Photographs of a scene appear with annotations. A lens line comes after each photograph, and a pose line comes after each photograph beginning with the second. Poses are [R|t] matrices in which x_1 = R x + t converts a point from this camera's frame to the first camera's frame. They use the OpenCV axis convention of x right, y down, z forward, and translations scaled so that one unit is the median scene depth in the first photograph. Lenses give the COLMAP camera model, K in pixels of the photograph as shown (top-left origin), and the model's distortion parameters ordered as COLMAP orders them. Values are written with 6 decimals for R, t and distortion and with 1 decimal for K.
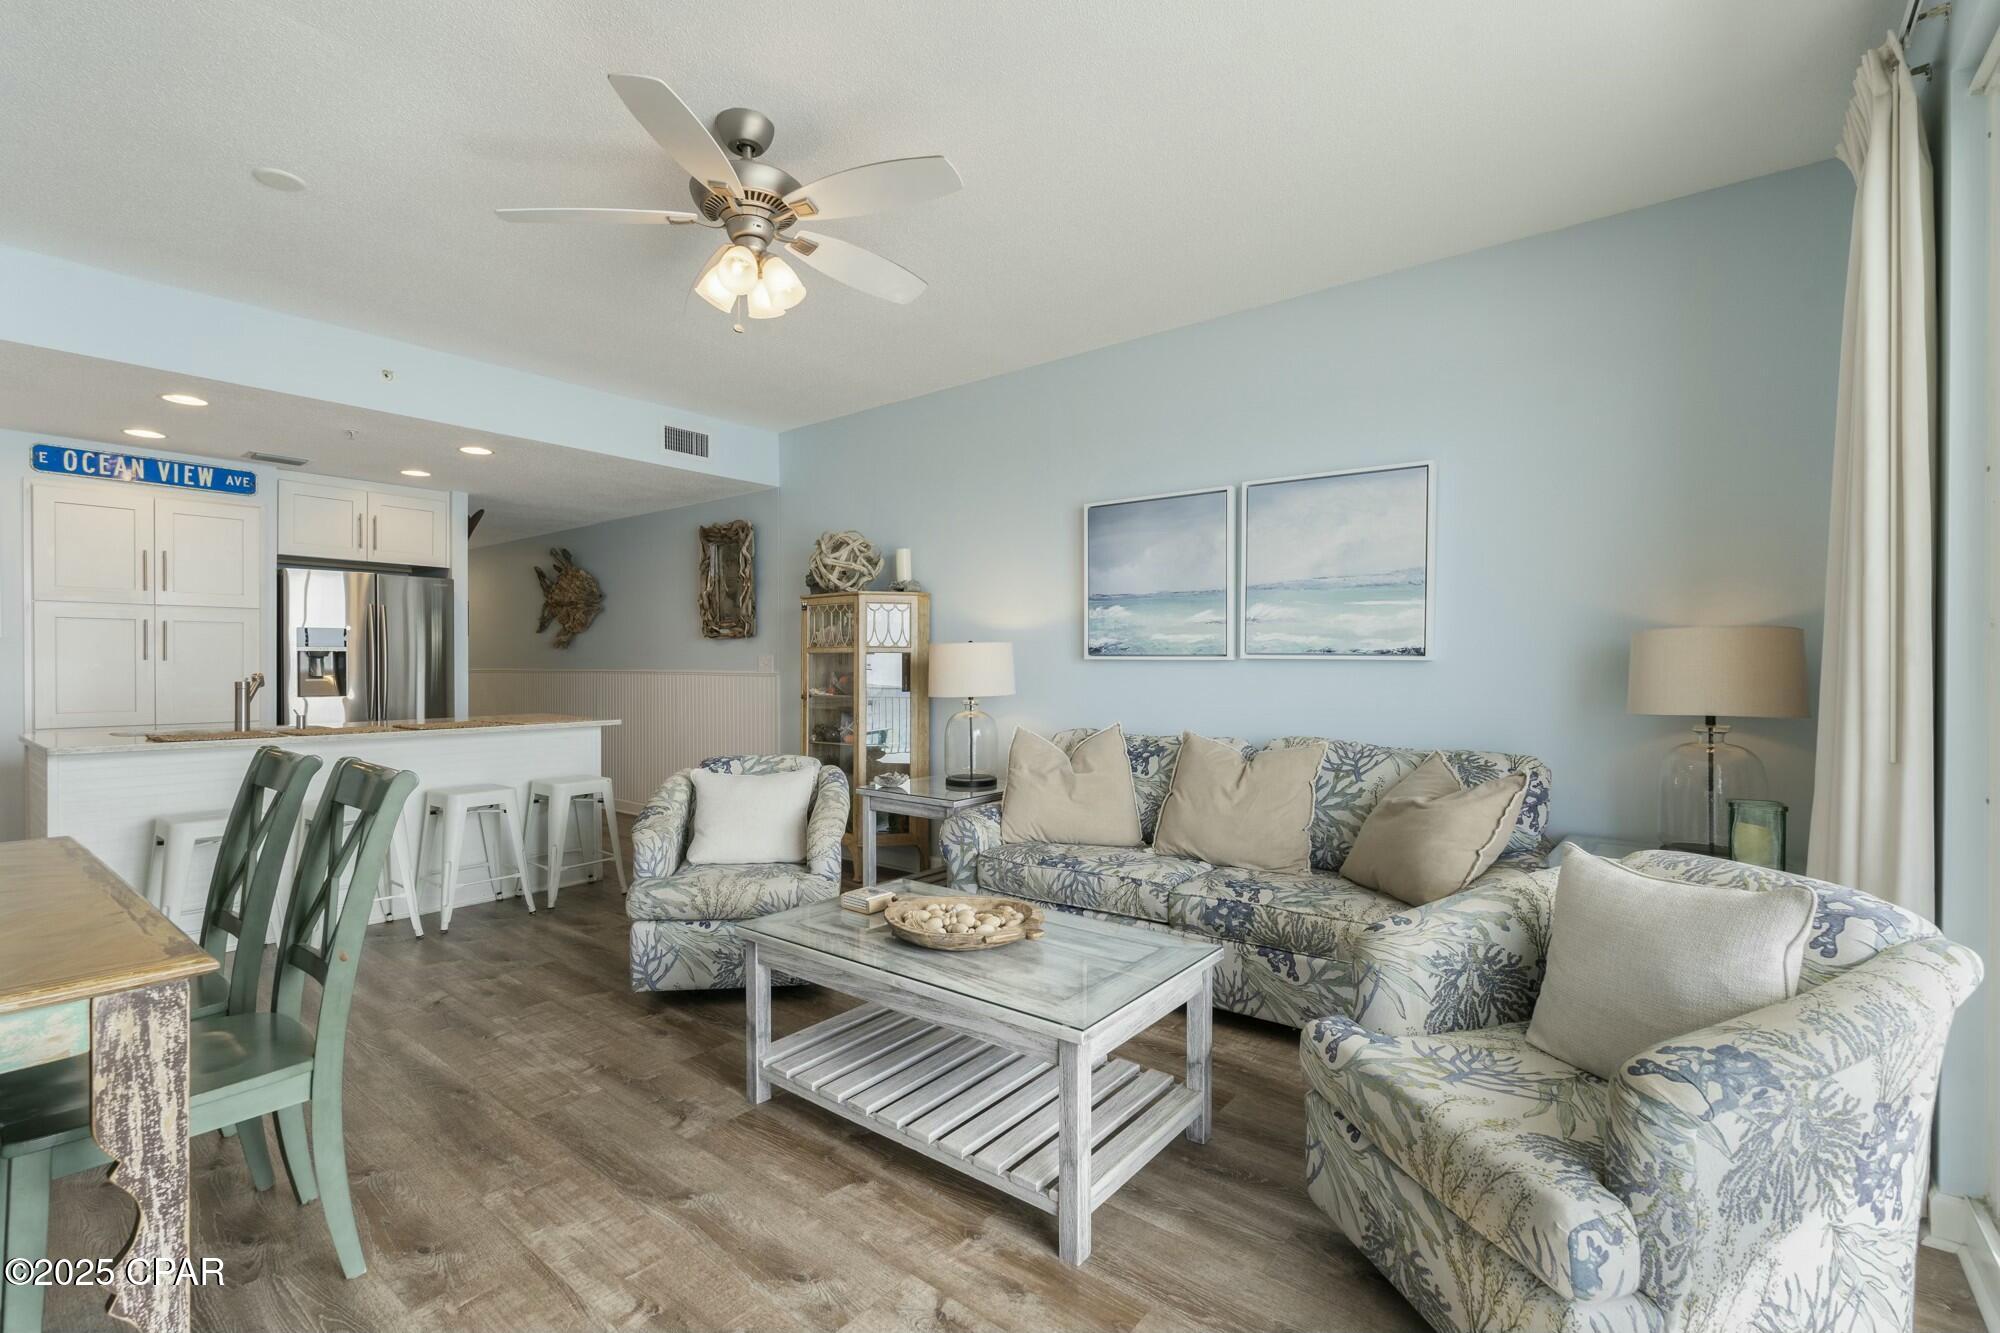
lens RADIAL K [[891.3, 0, 999.6], [0, 891.3, 673.4], [0, 0, 1]] dist [-0.007918, 0.002832]
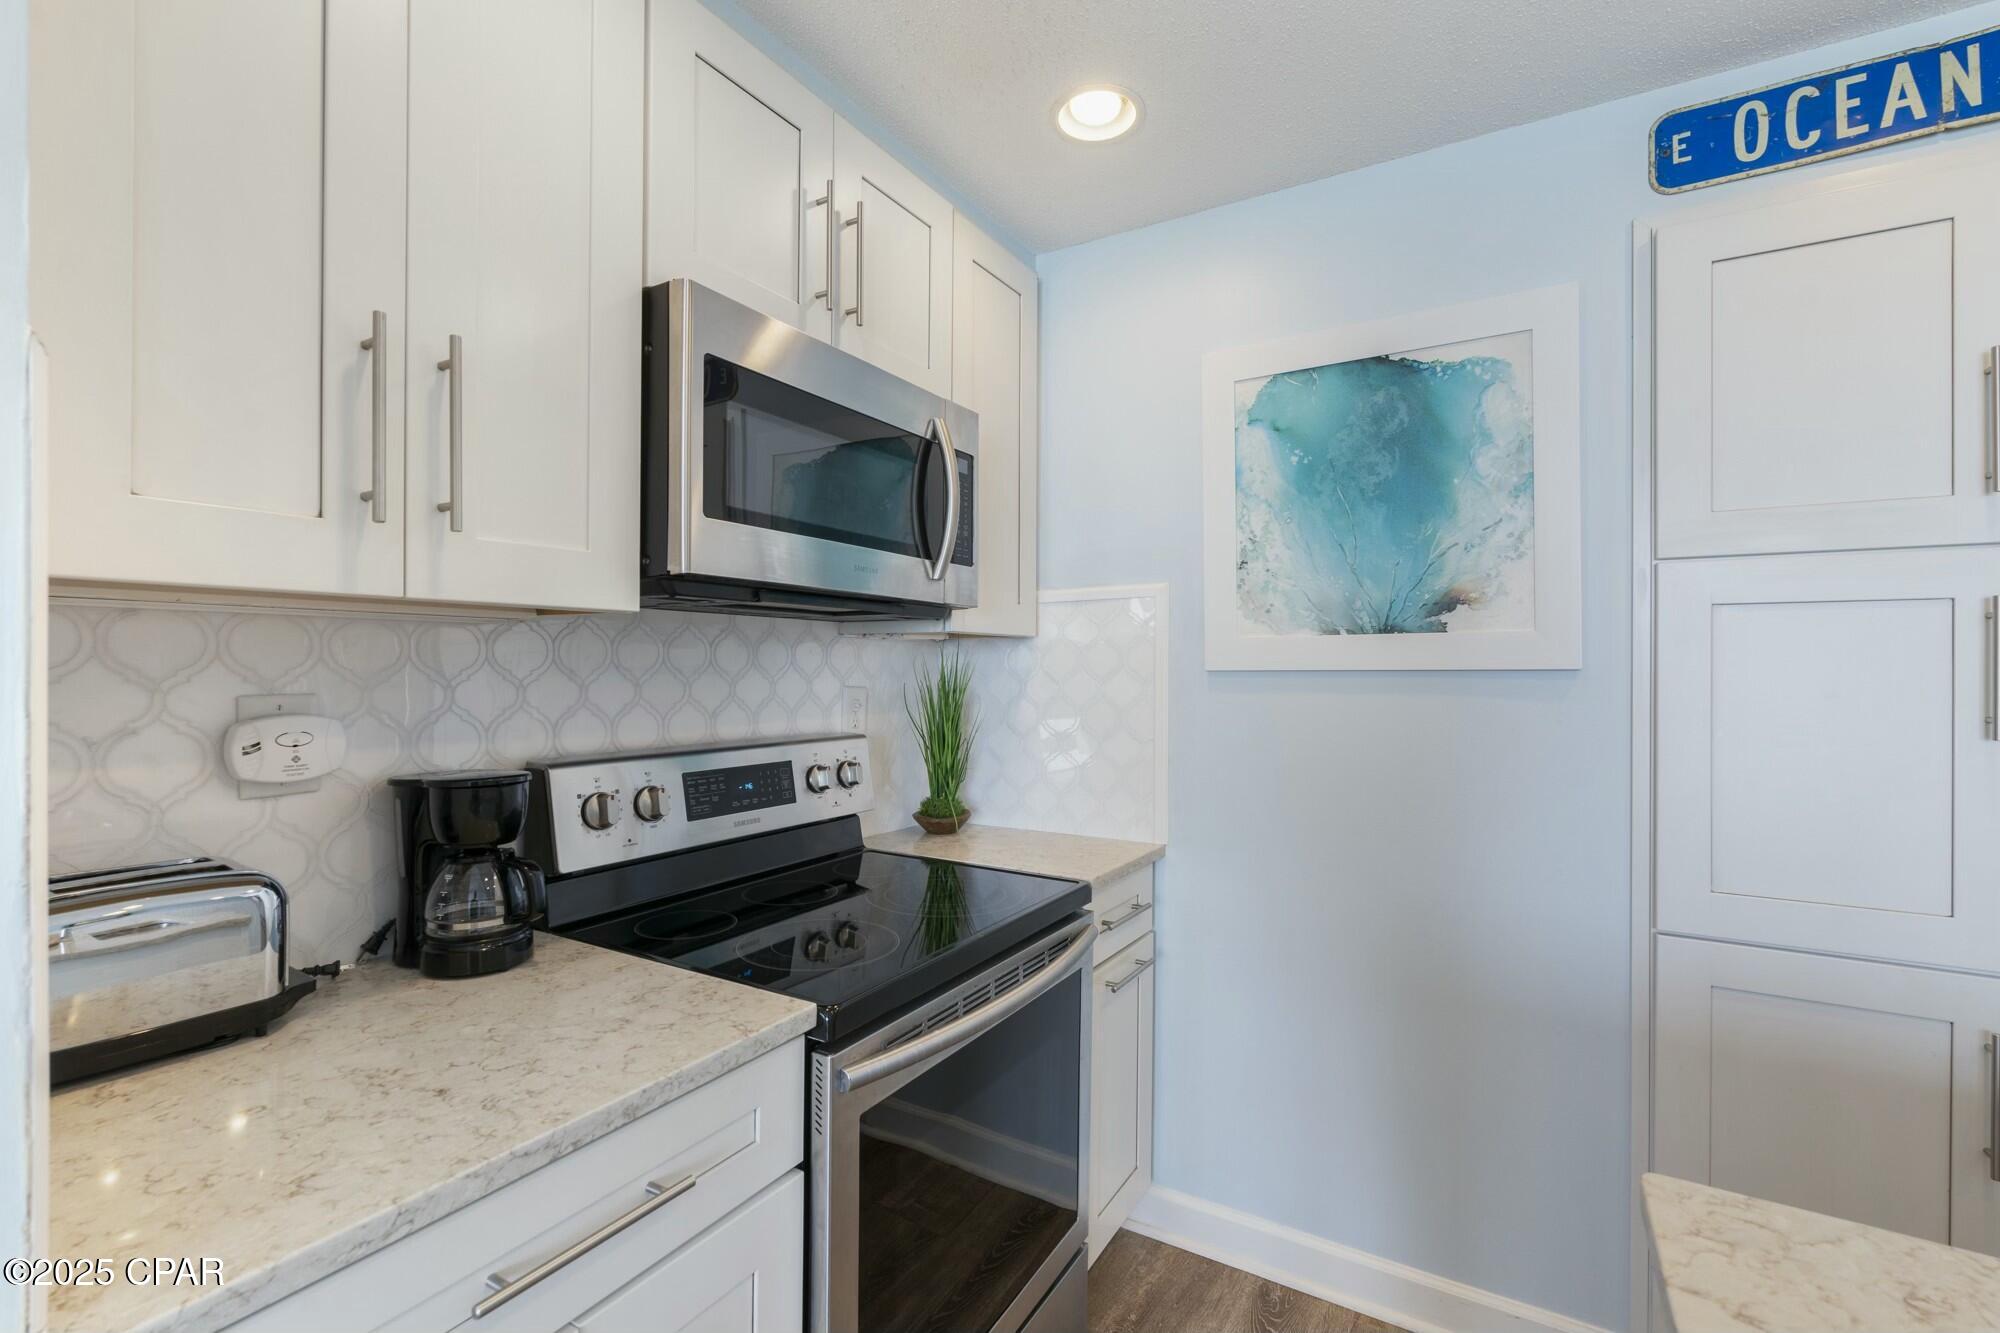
lens RADIAL K [[891.3, 0, 1000.1], [0, 891.3, 656.7], [0, 0, 1]] dist [-0.007918, 0.002832]
pose [[0.139610, -0.013394, -0.990116, -0.804649], [-0.014849, 0.999768, -0.015619, -0.036077], [0.990095, 0.016883, 0.139379, 0.717314]]
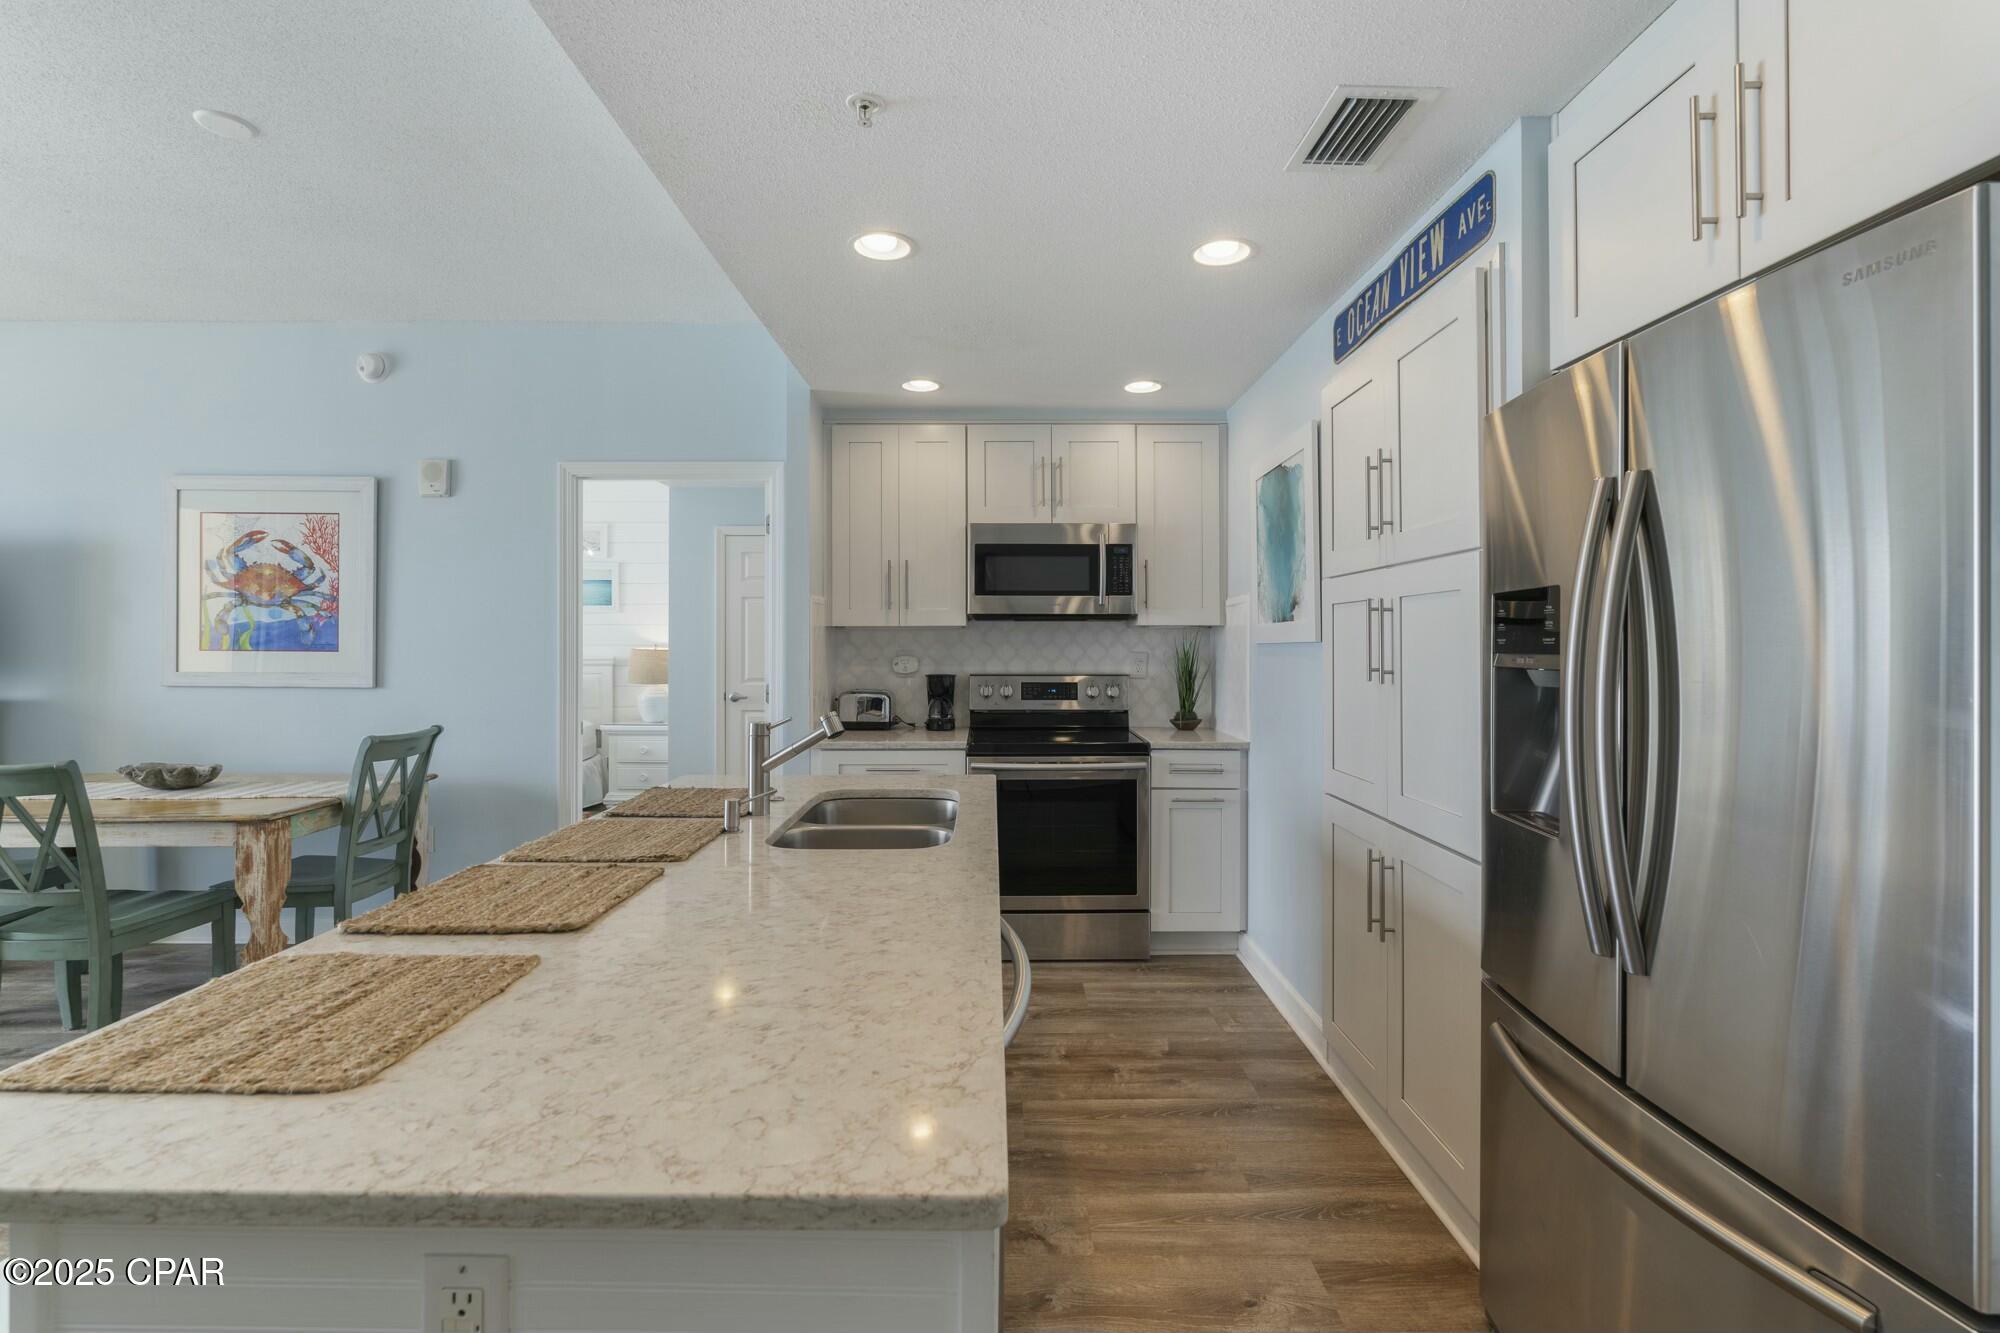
lens RADIAL K [[891.3, 0, 1011.2], [0, 891.3, 636.6], [0, 0, 1]] dist [-0.007918, 0.002832]
pose [[-0.774577, -0.005400, -0.632457, -0.557424], [-0.007784, 0.999969, 0.000995, -0.043326], [0.632432, 0.005694, -0.774595, 1.384125]]
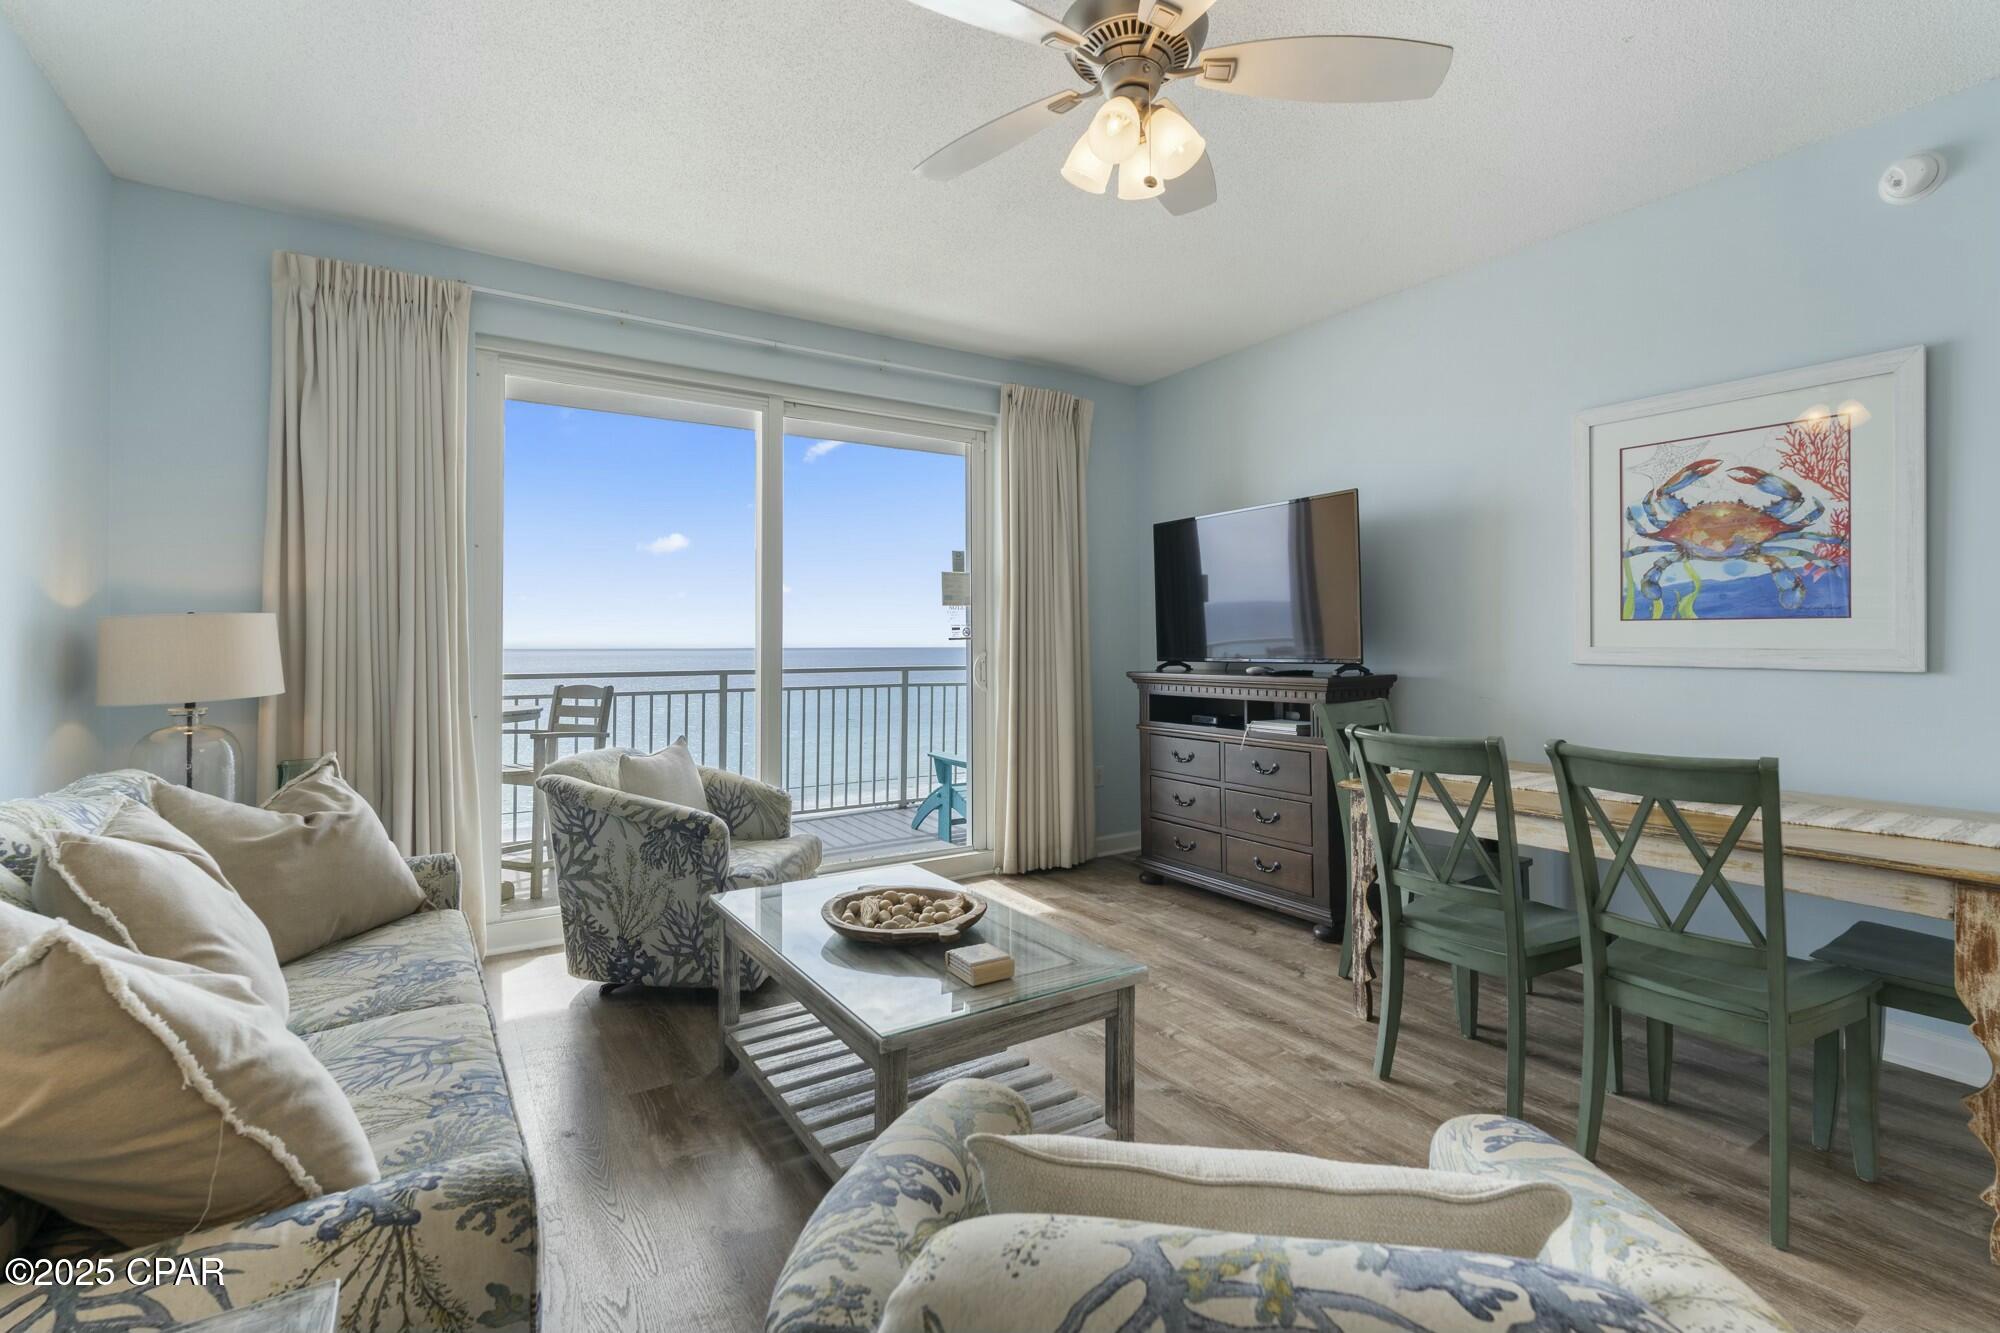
lens RADIAL K [[891.3, 0, 998.6], [0, 891.3, 634.6], [0, 0, 1]] dist [-0.007918, 0.002832]
pose [[-0.948357, 0.003927, 0.317181, -0.239846], [0.004237, 0.999991, 0.000288, -0.013189], [-0.317177, 0.001617, -0.948365, 1.021489]]
